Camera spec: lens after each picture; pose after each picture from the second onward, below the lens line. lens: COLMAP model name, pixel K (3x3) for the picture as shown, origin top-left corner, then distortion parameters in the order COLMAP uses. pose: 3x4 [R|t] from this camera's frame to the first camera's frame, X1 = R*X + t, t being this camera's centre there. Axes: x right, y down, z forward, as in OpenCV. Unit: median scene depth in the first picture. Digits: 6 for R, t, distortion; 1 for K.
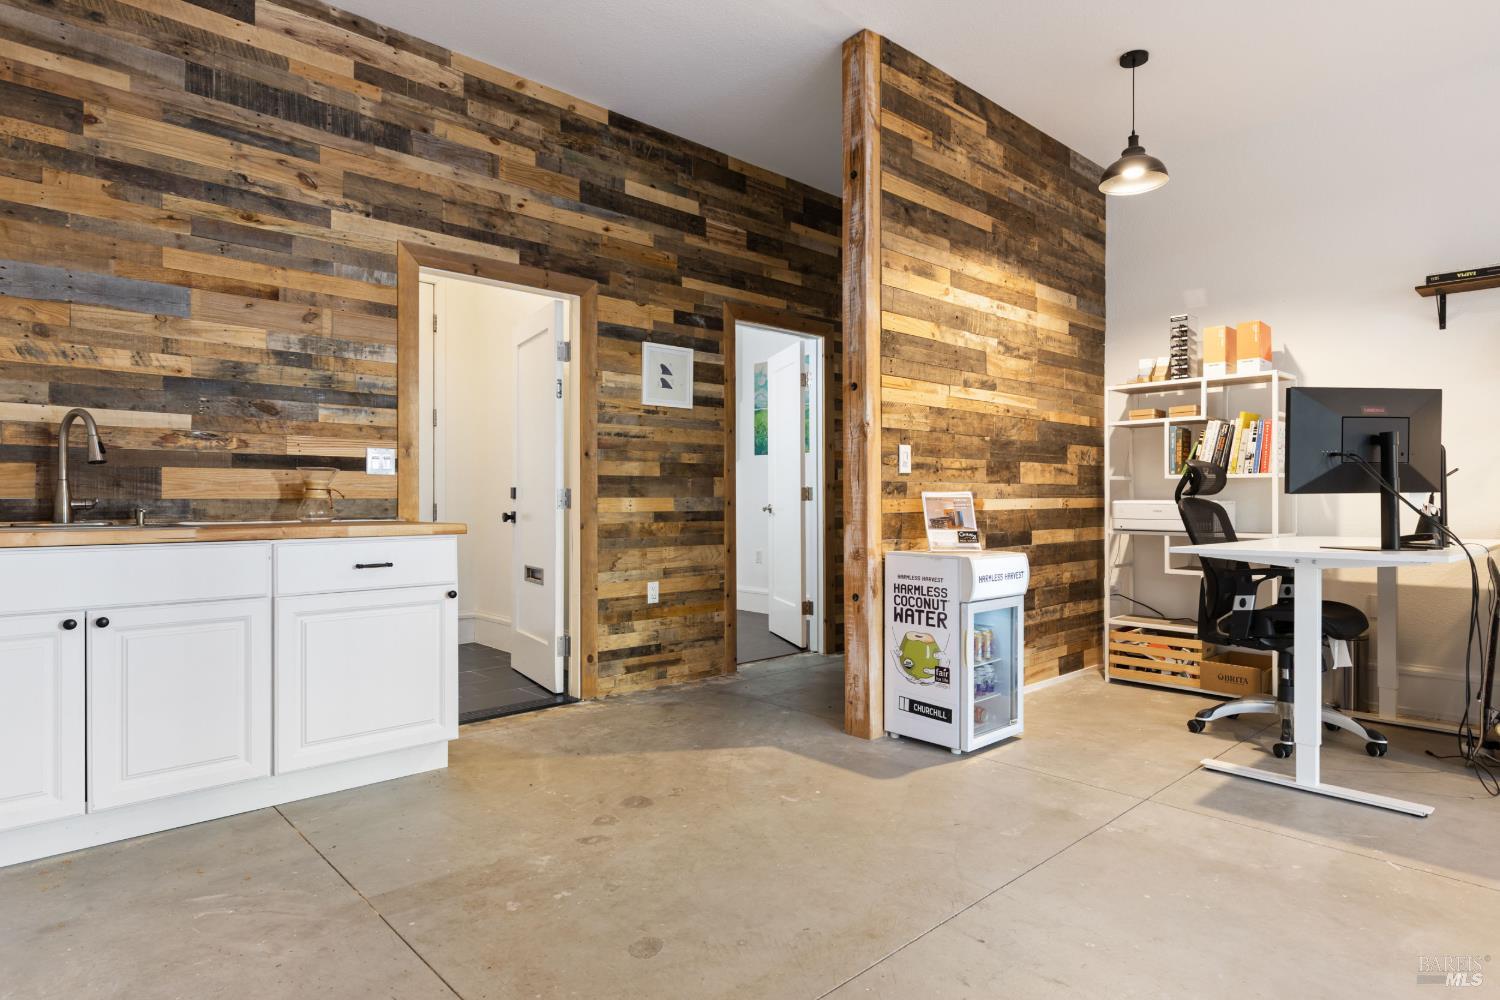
lens RADIAL K [[824.1, 0, 763.7], [0, 824.1, 497.9], [0, 0, 1]] dist [0.006079, -0.000659]
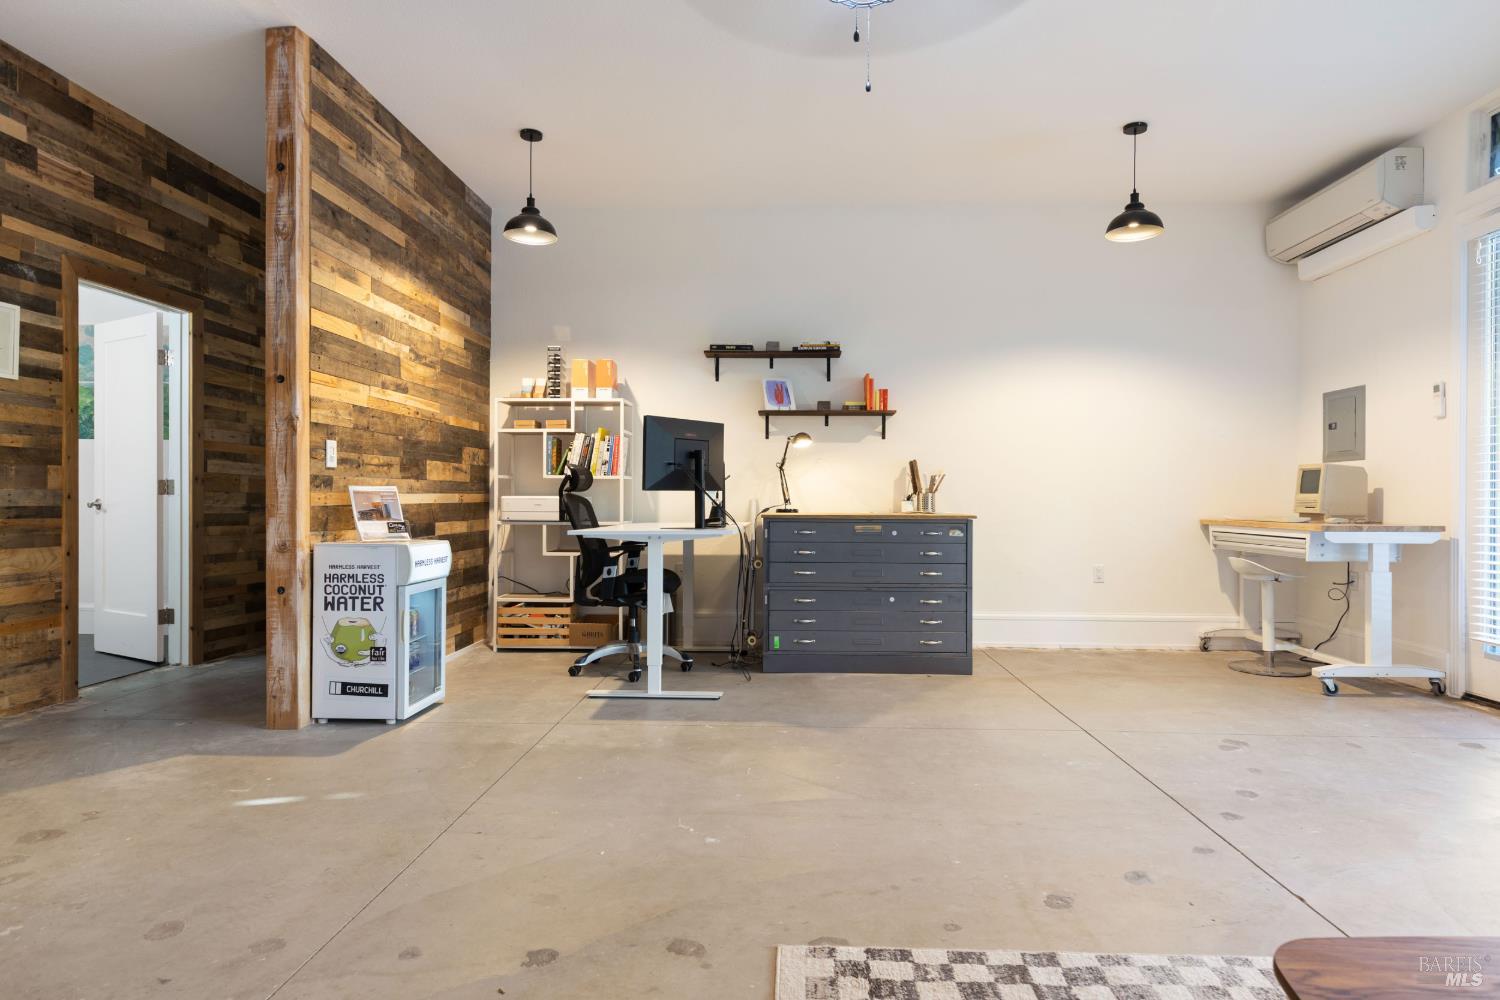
lens RADIAL K [[828.4, 0, 762.2], [0, 828.4, 498.3], [0, 0, 1]] dist [0.005078, 0.000879]
pose [[0.711277, 0.004035, 0.702900, -0.171789], [-0.004976, 0.999987, -0.000705, 0.006674], [-0.702894, -0.002997, 0.711288, -0.118709]]
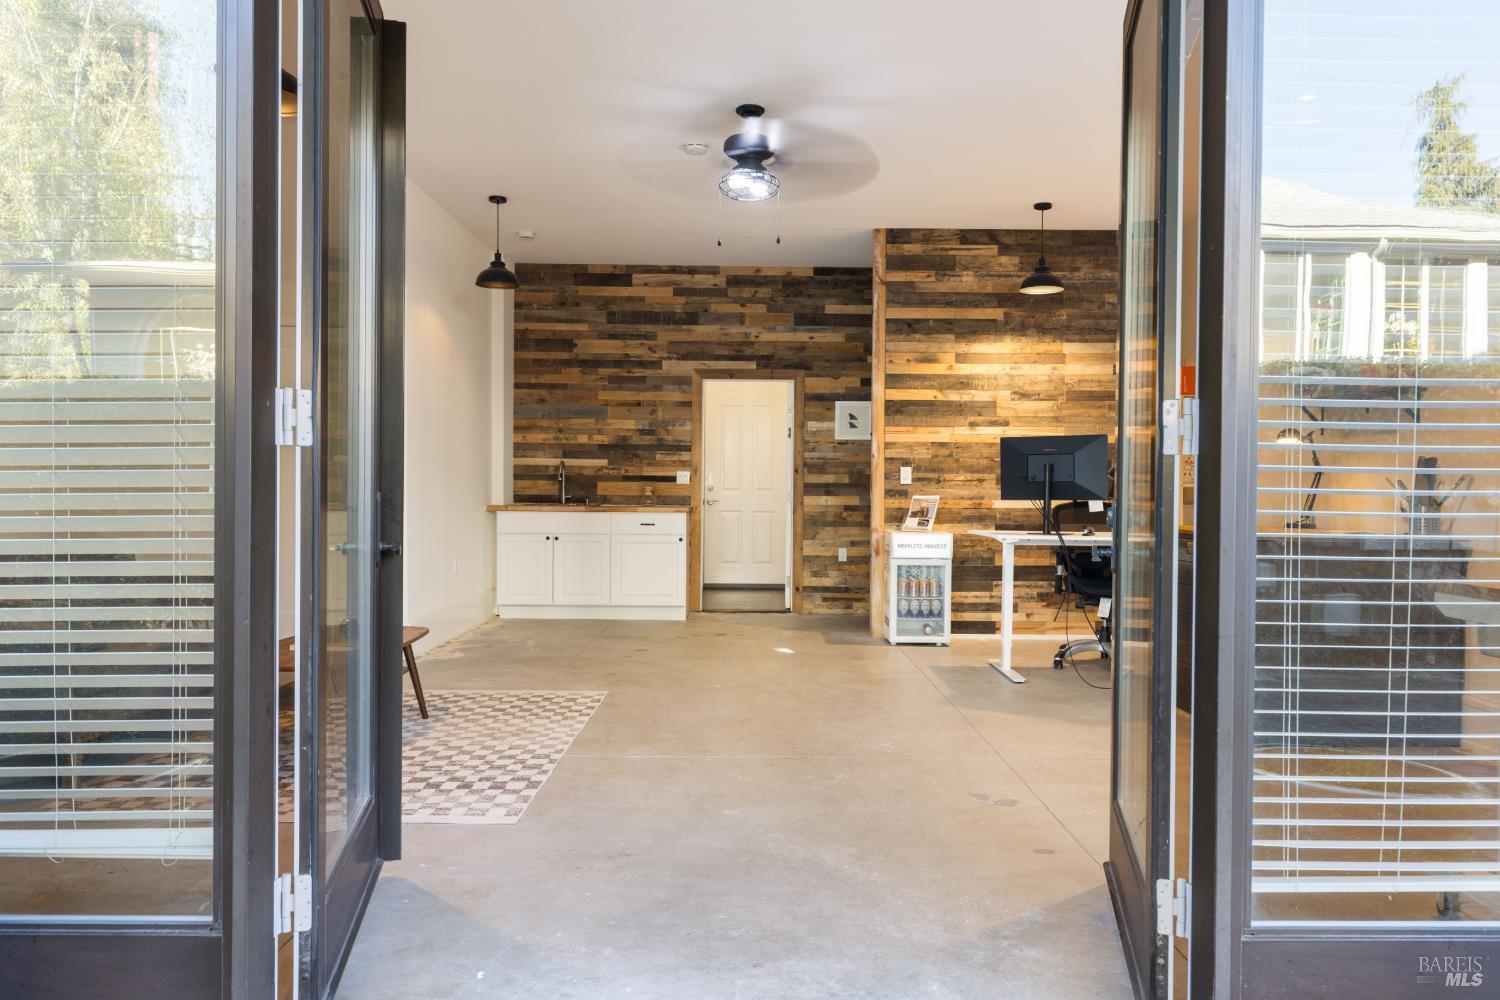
lens RADIAL K [[1065.4, 0, 784.5], [0, 1065.4, 498.5], [0, 0, 1]] dist [0.001249, 0.000483]
pose [[0.734750, 0.014308, -0.678187, 1.417222], [-0.008104, 0.999891, 0.012314, -0.024653], [0.678290, -0.003552, 0.734786, -0.729839]]
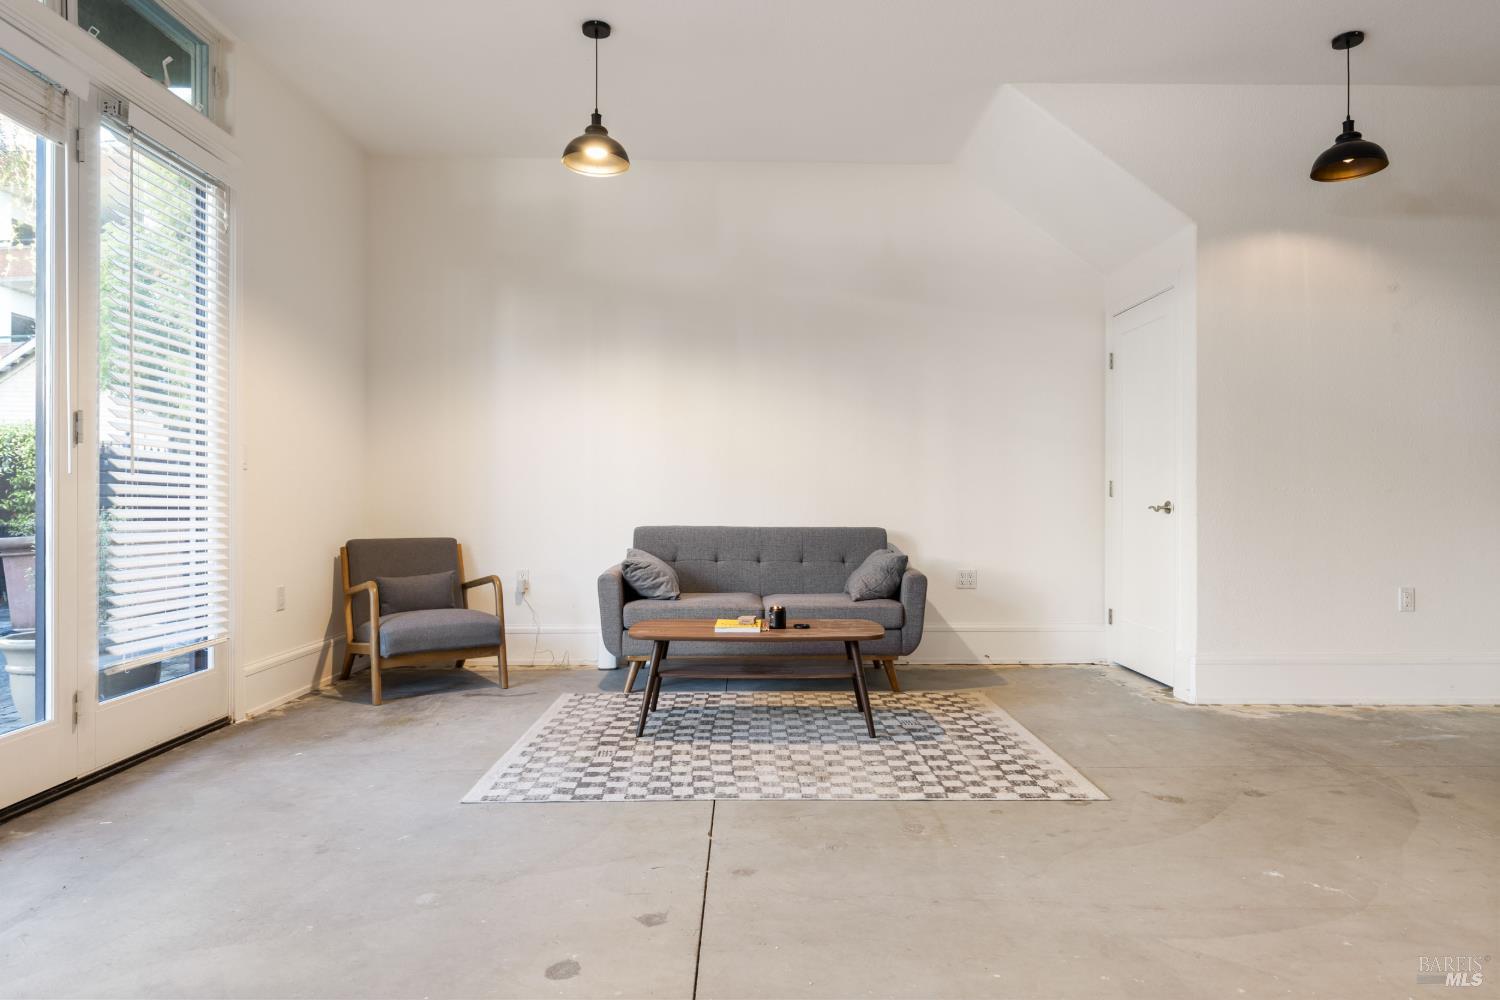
lens RADIAL K [[904.8, 0, 729.8], [0, 904.8, 502.6], [0, 0, 1]] dist [0.004906, 0.000444]
pose [[-0.695885, 0.003167, -0.718147, 1.008659], [-0.002891, 0.999970, 0.007211, 0.004983], [0.718148, 0.007094, -0.695854, 0.548708]]
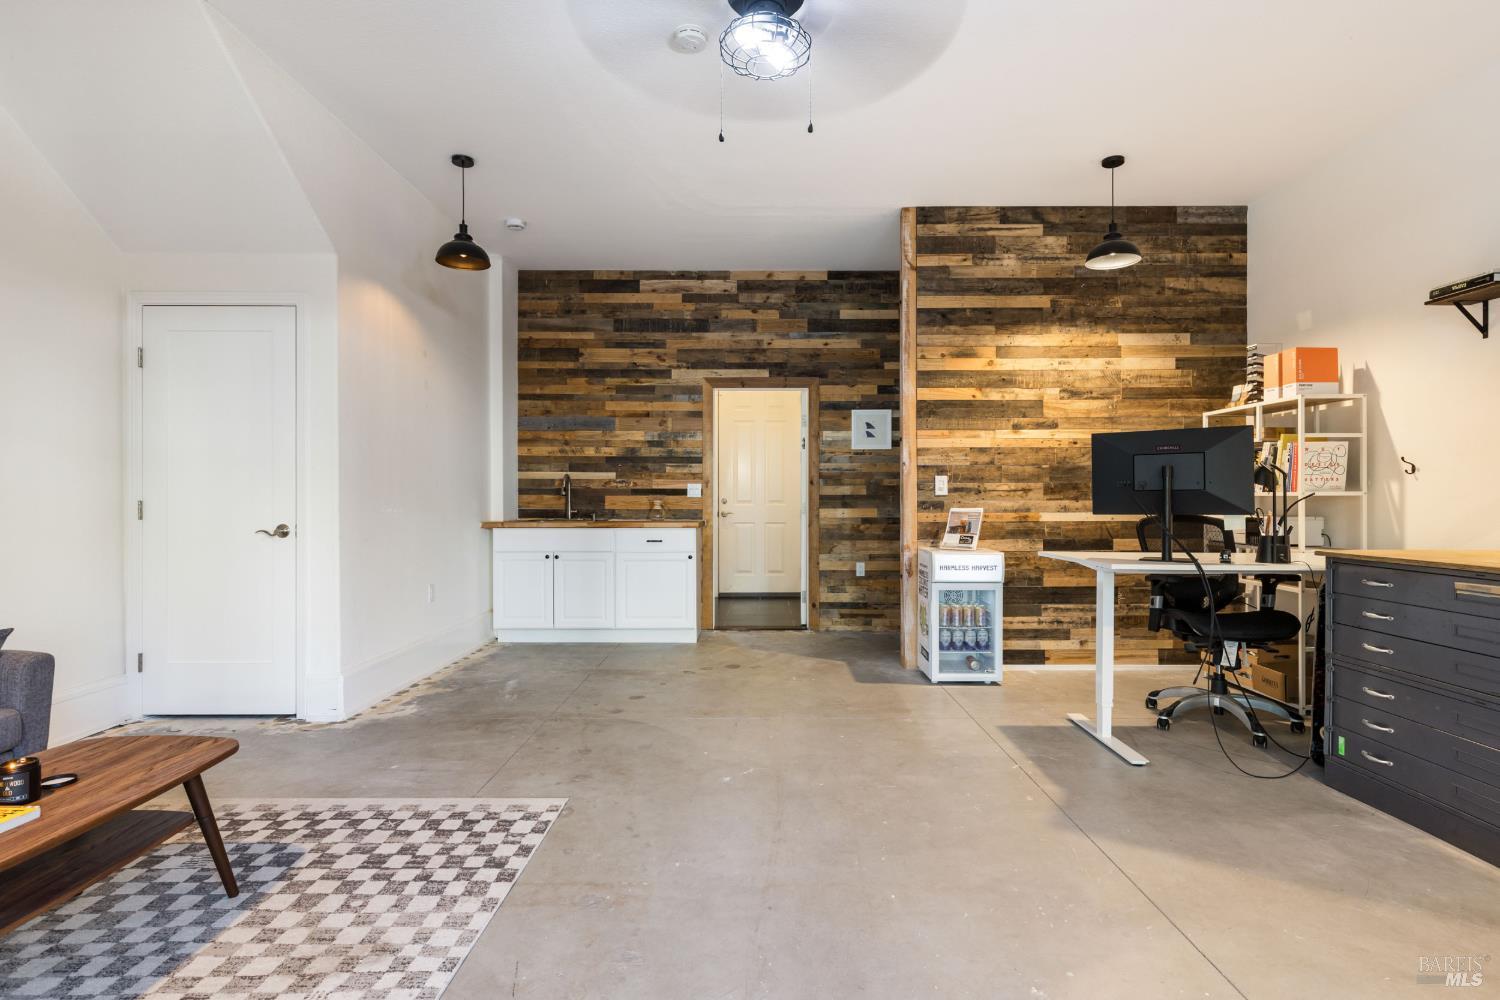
lens RADIAL K [[757.3, 0, 777.3], [0, 757.3, 498.3], [0, 0, 1]] dist [0.001724, -0.000851]
pose [[0.729575, 0.000589, -0.683900, 0.861139], [0.000987, 0.999998, 0.001915, -0.026466], [0.683900, -0.002072, 0.729573, -0.181241]]
